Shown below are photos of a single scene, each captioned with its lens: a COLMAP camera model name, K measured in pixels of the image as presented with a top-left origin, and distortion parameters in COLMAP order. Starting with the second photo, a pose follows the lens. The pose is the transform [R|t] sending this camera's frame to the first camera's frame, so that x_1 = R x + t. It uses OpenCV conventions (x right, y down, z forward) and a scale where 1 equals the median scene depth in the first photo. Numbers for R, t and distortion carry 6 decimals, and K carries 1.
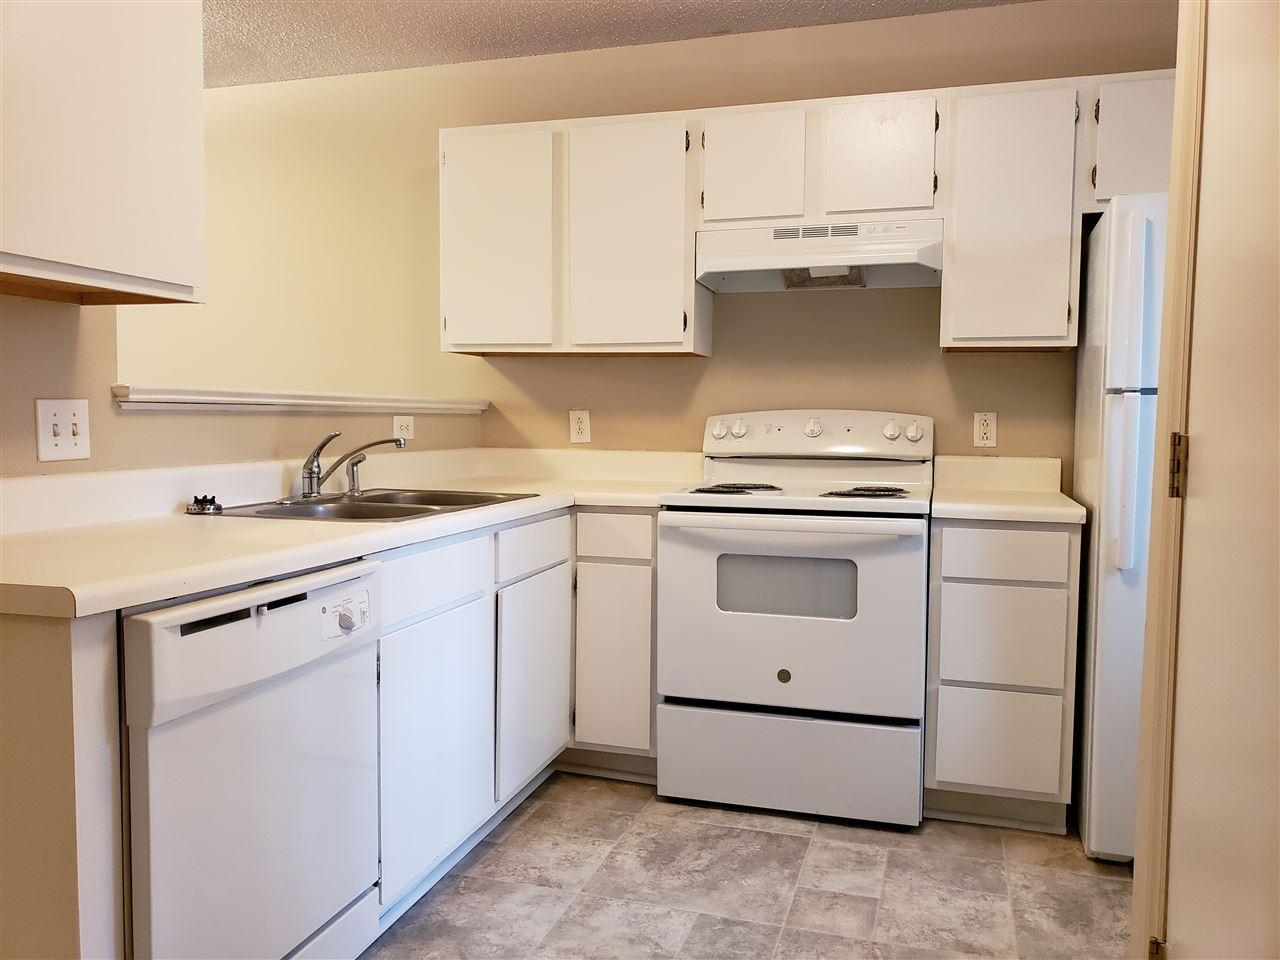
lens RADIAL K [[1027.2, 0, 640.0], [0, 1027.2, 480.0], [0, 0, 1]] dist [0.007915, -0.000189]
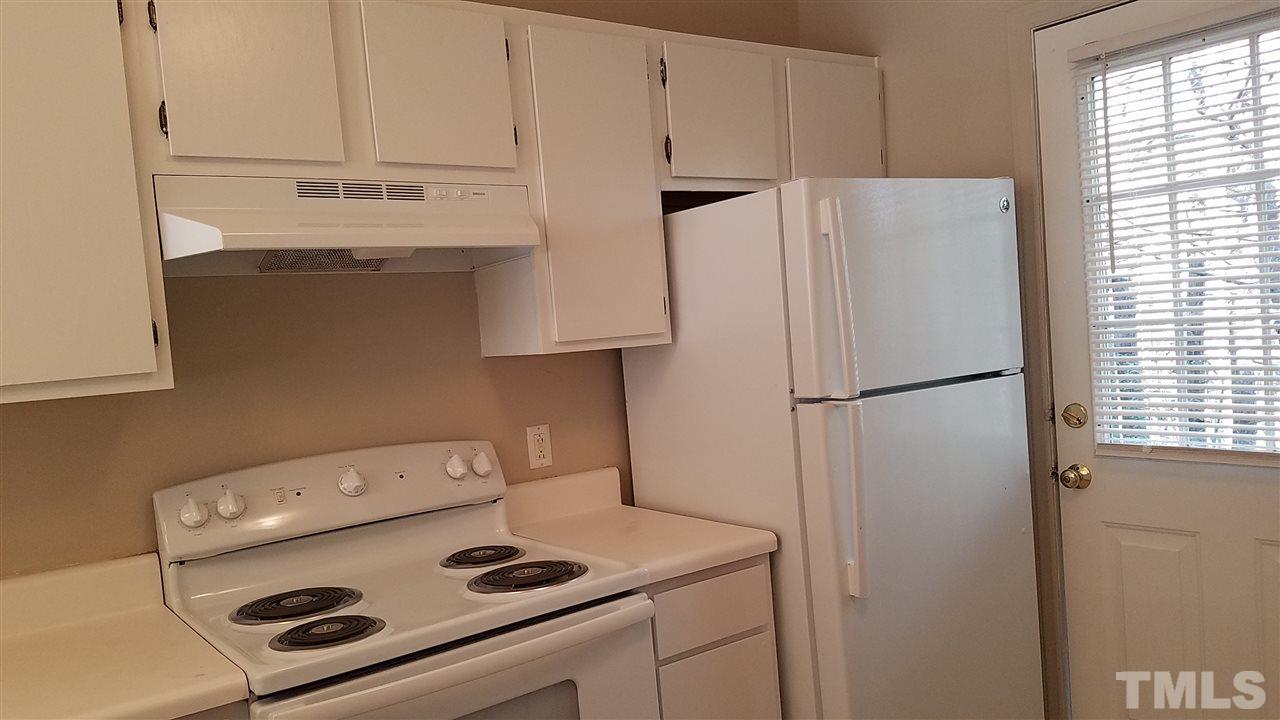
lens RADIAL K [[980.9, 0, 645.4], [0, 980.9, 387.1], [0, 0, 1]] dist [0.235865, -0.443447]
pose [[0.585475, -0.105062, 0.803854, -0.246338], [0.130595, 0.990839, 0.034384, -0.116310], [-0.800102, 0.084849, 0.593832, 0.489884]]
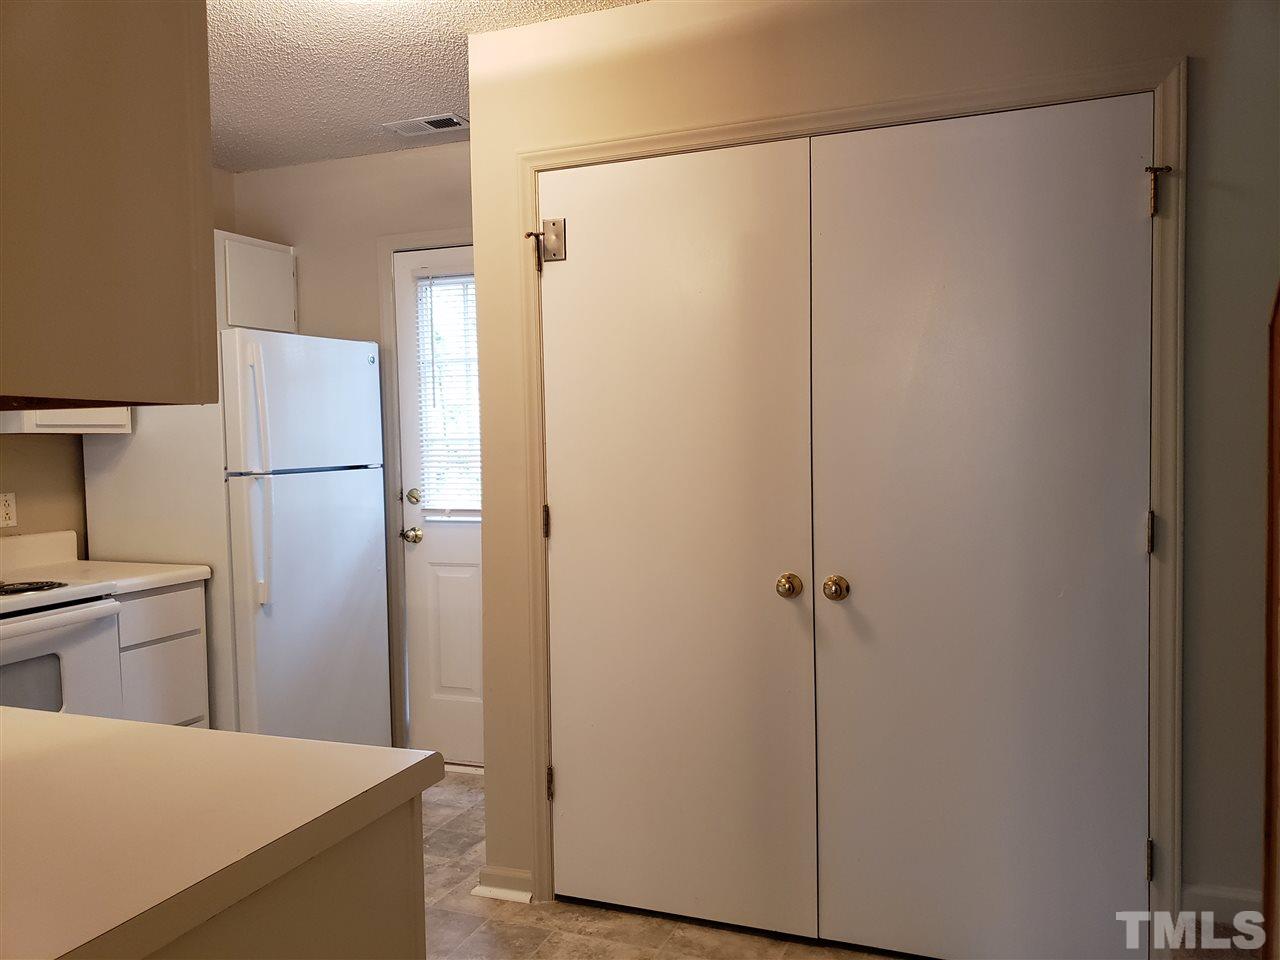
lens RADIAL K [[978.5, 0, 640.0], [0, 978.5, 480.0], [0, 0, 1]] dist [0.001636, 0.002348]
pose [[0.070822, -0.053848, 0.996034, -0.608318], [0.080642, 0.995582, 0.048090, -0.078068], [-0.994224, 0.076916, 0.074852, 0.318099]]
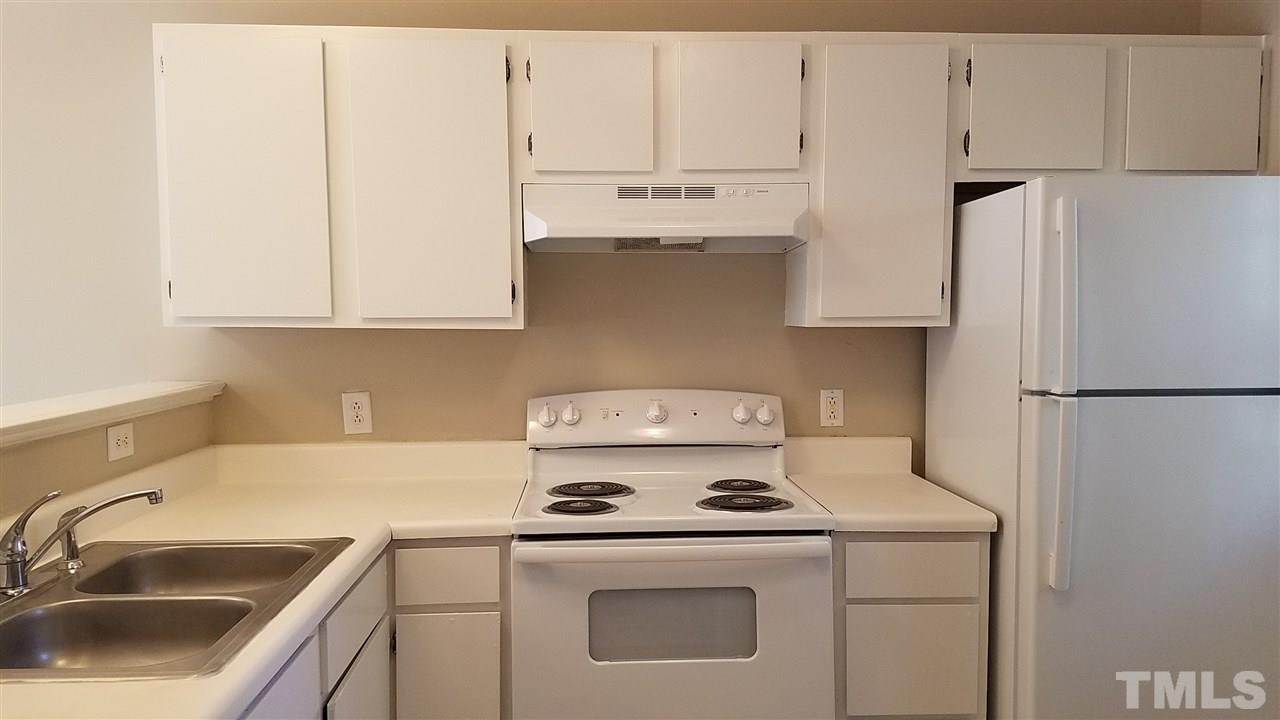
lens RADIAL K [[980.9, 0, 645.4], [0, 980.9, 387.1], [0, 0, 1]] dist [0.235865, -0.443447]
pose [[0.938329, -0.038591, 0.343582, -0.135004], [0.032871, 0.999207, 0.022459, -0.097741], [-0.344177, -0.009780, 0.938854, 0.229709]]
